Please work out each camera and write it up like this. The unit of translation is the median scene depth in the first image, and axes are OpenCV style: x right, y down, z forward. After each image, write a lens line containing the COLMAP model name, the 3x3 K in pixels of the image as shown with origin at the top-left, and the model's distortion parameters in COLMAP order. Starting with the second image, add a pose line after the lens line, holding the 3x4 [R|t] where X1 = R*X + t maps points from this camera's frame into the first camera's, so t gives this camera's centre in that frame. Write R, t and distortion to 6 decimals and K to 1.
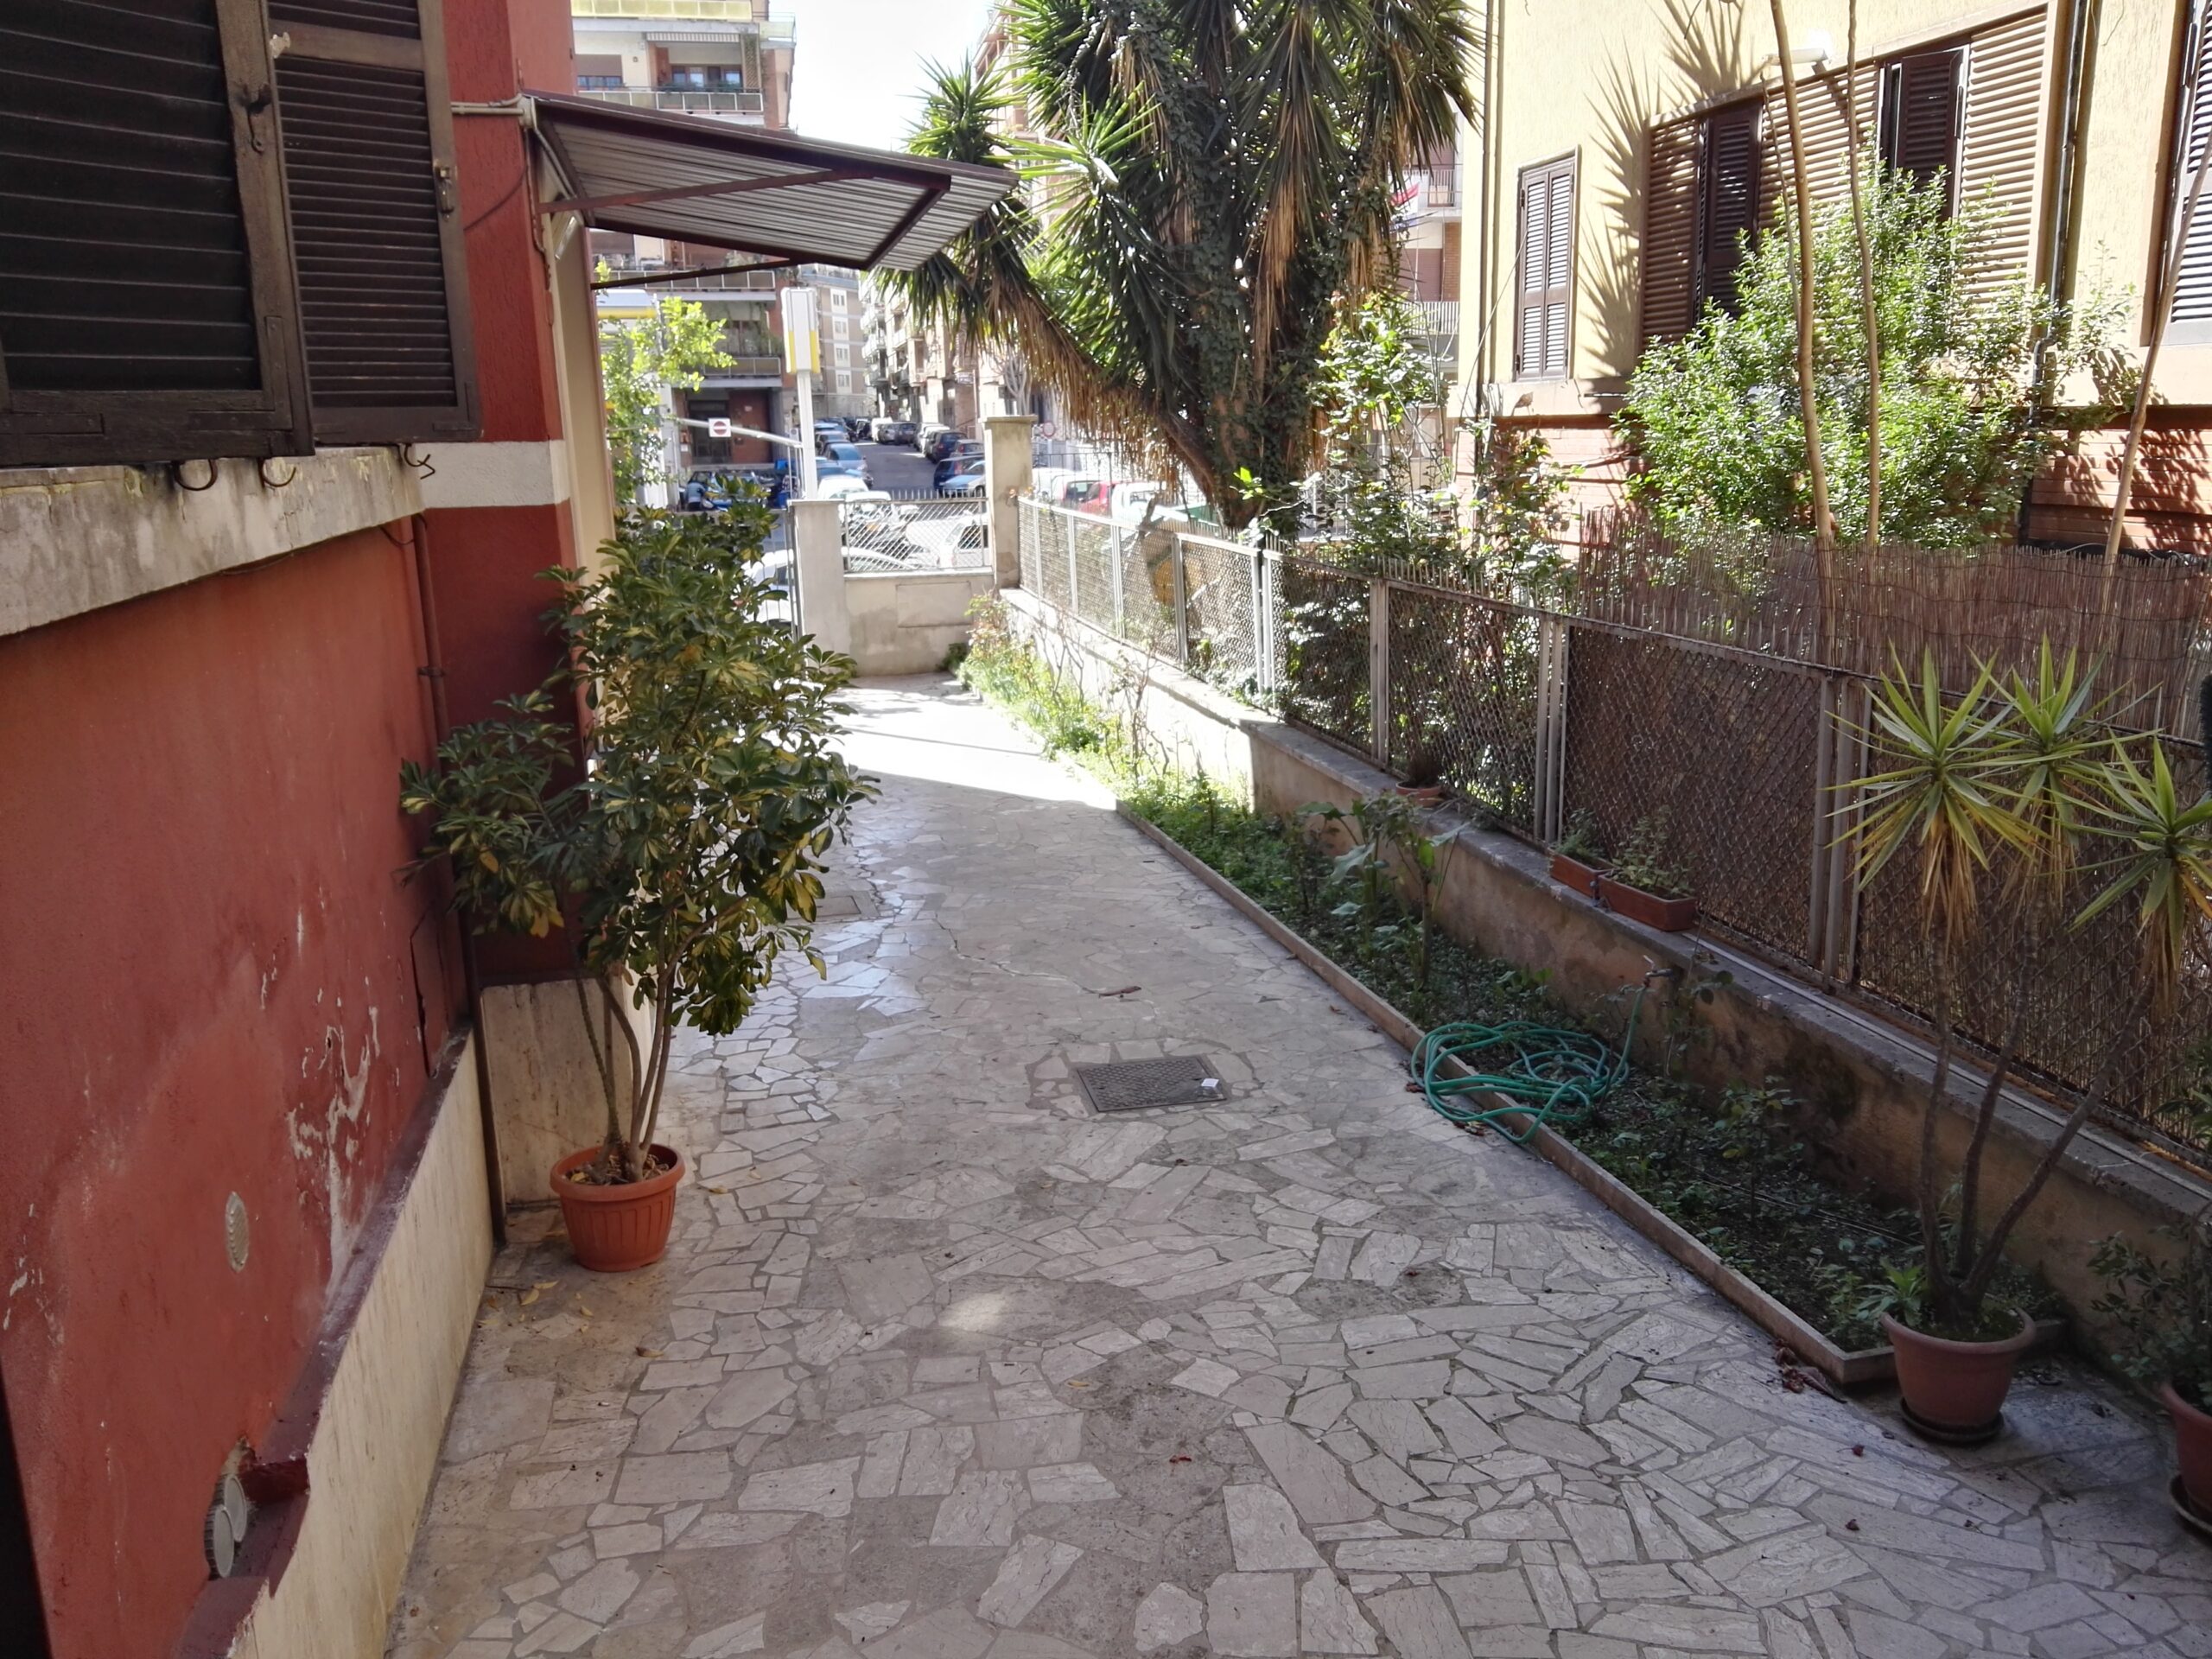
lens RADIAL K [[1768.0, 0, 1106.0], [0, 1768.0, 829.5], [0, 0, 1]] dist [0.043788, -0.148057]
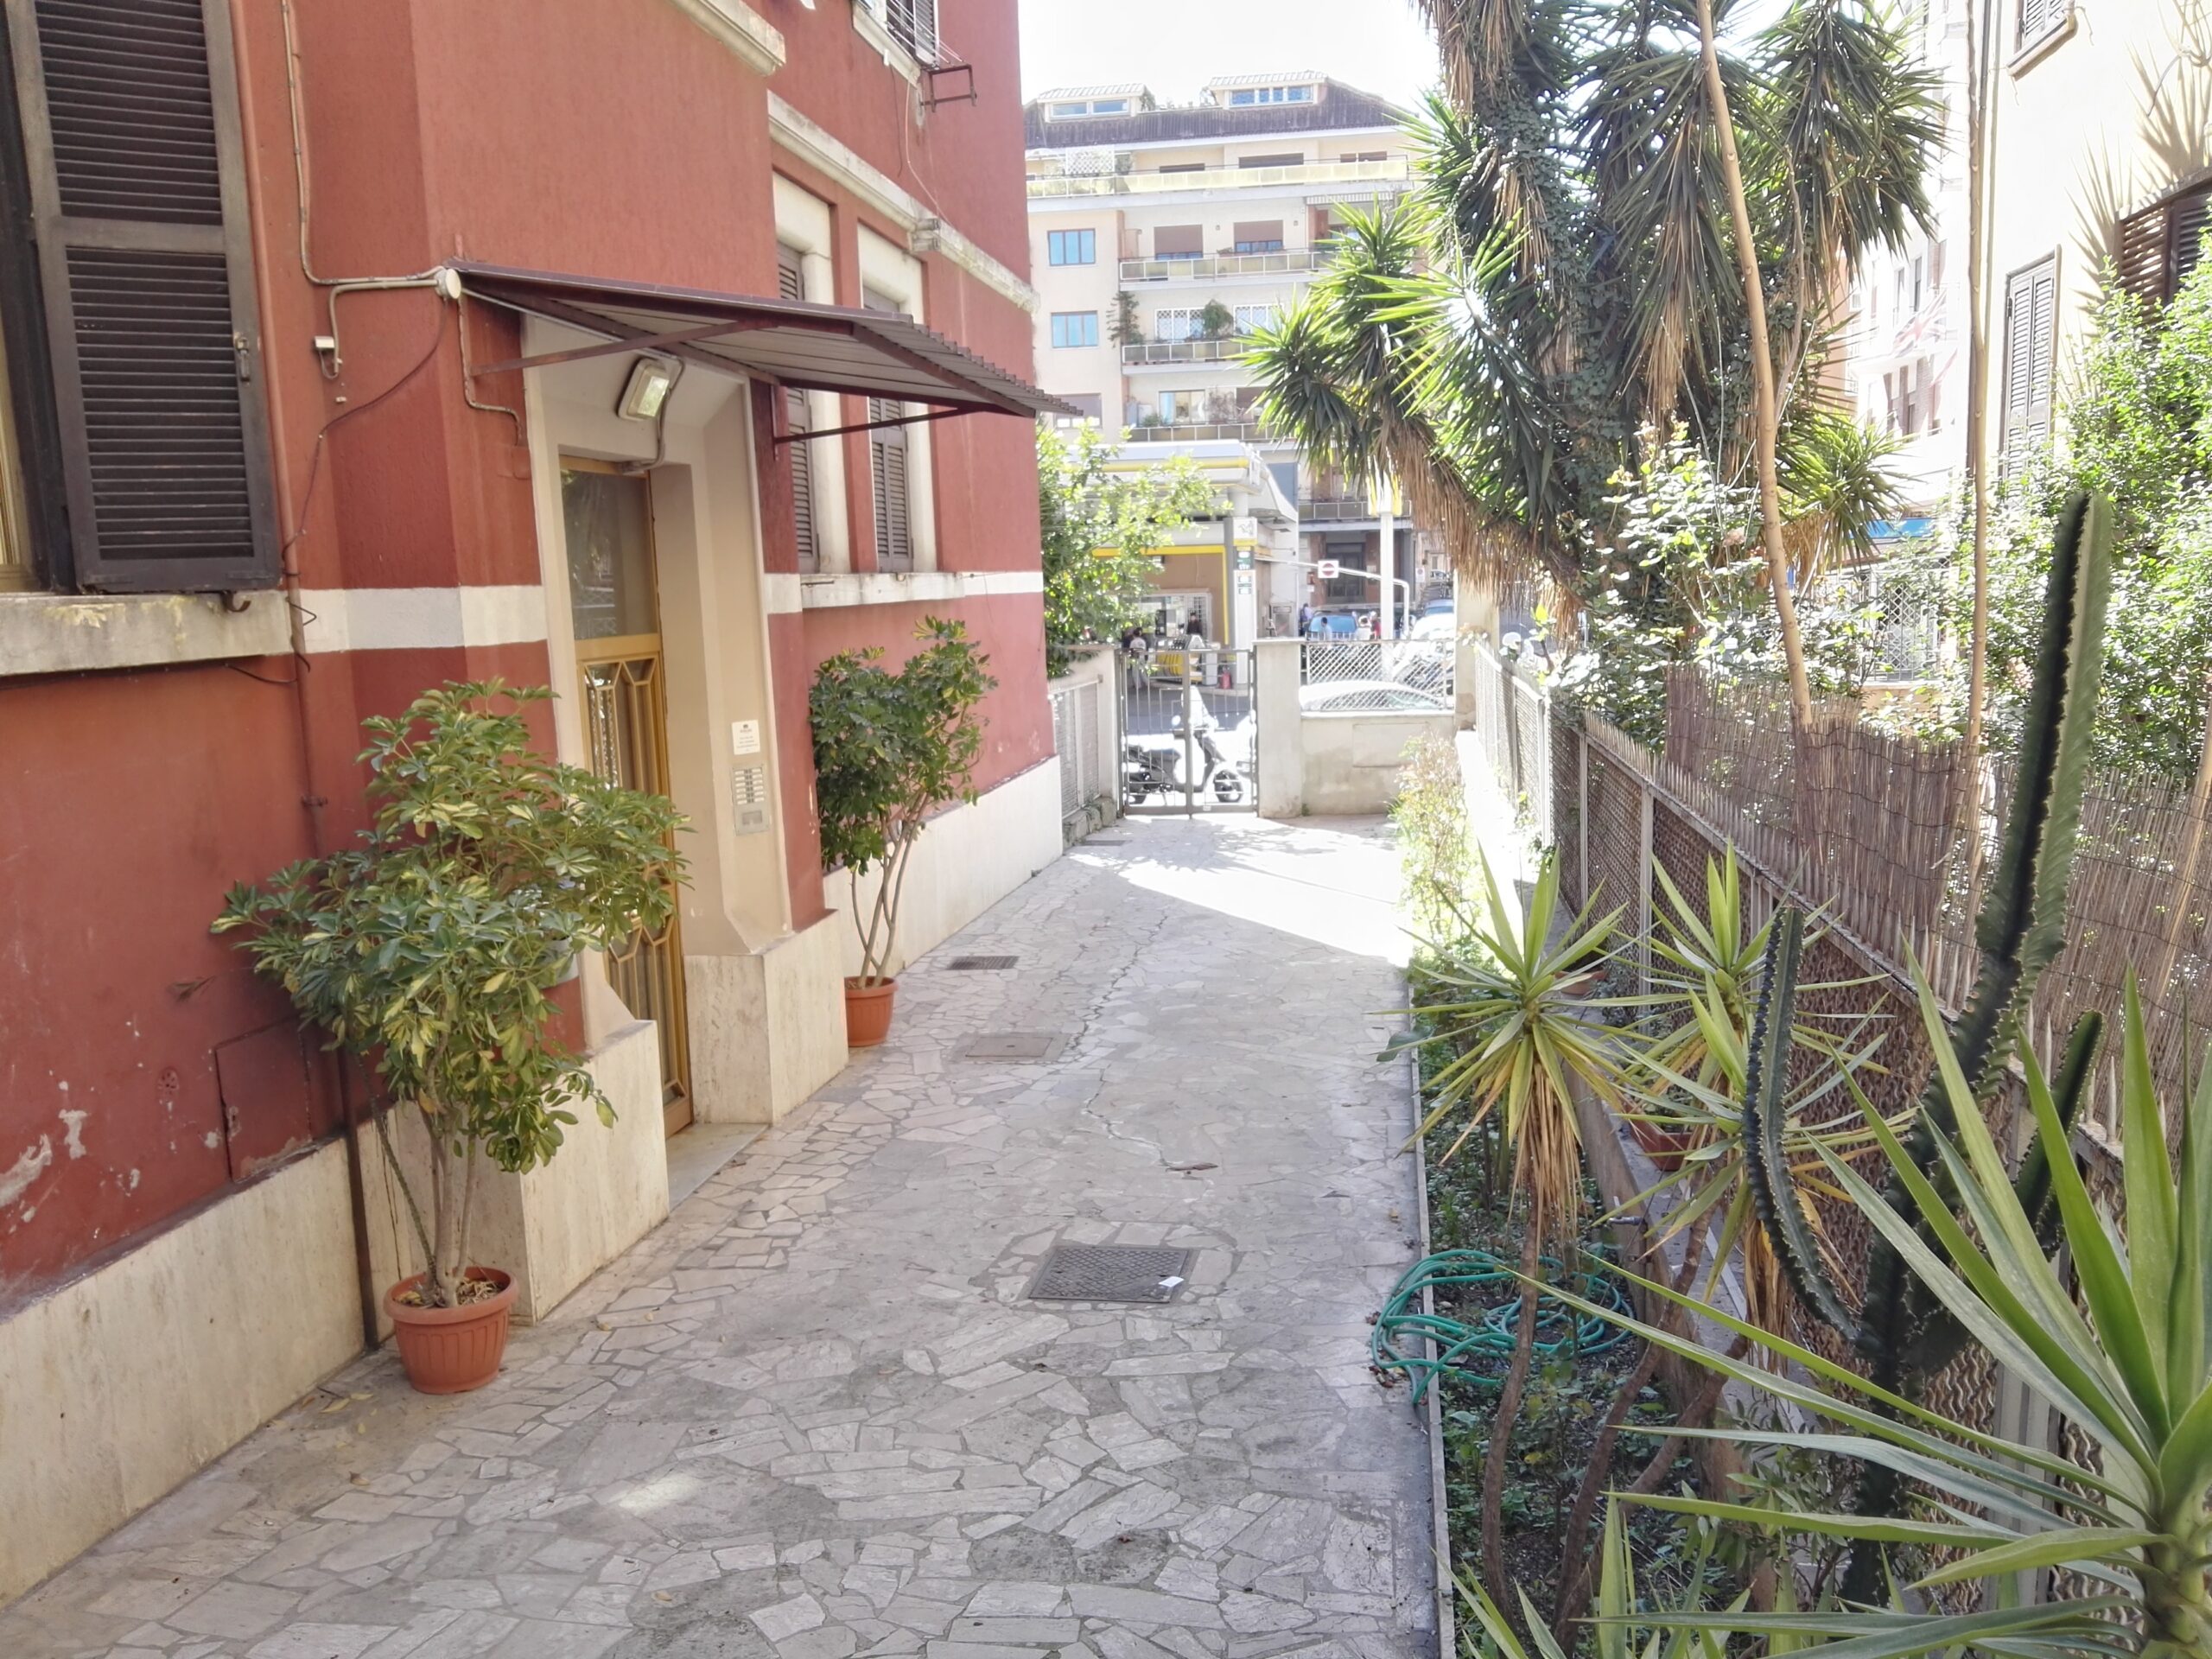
lens RADIAL K [[1763.4, 0, 1135.8], [0, 1763.4, 832.5], [0, 0, 1]] dist [0.045238, -0.105683]
pose [[0.937695, 0.044753, -0.344567, 0.326768], [-0.069951, 0.995681, -0.061041, -0.027886], [0.340347, 0.081340, 0.936775, 0.119946]]
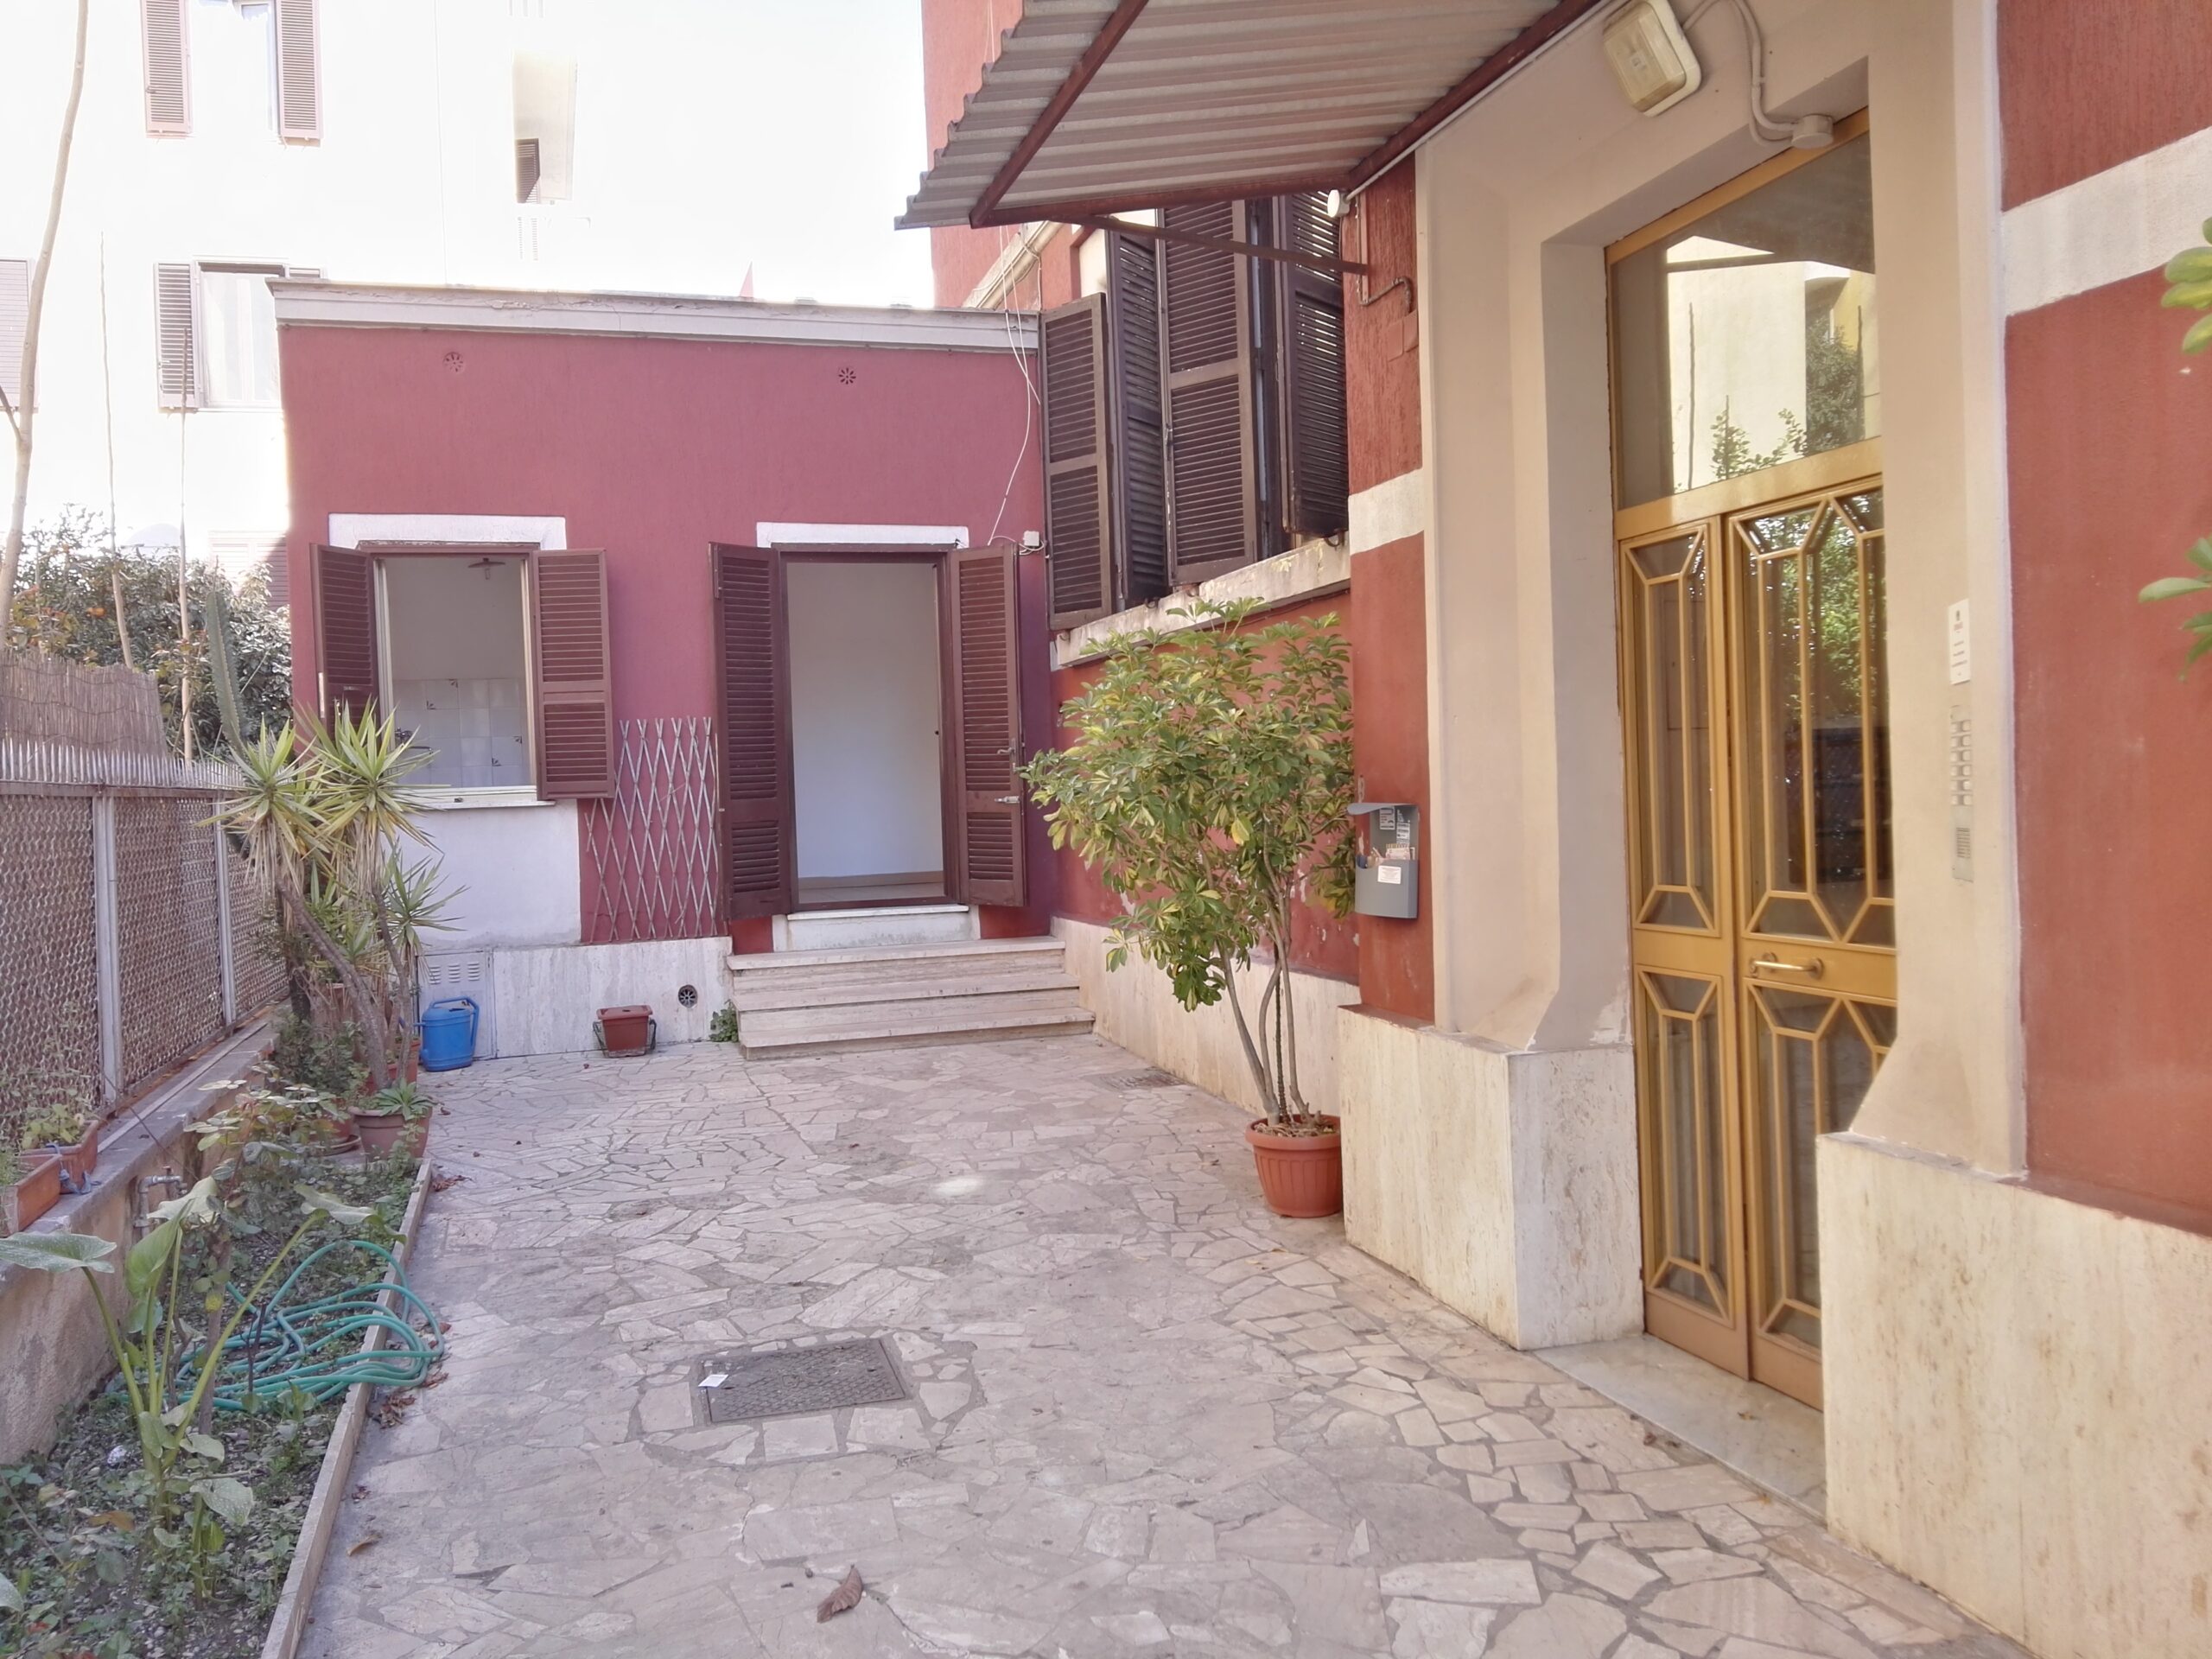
lens RADIAL K [[1763.4, 0, 1135.8], [0, 1763.4, 832.5], [0, 0, 1]] dist [0.045238, -0.105683]
pose [[-0.993119, 0.061755, -0.099502, -0.047527], [0.035634, 0.968723, 0.245573, -0.218034], [0.111555, 0.240338, -0.964258, 1.555769]]
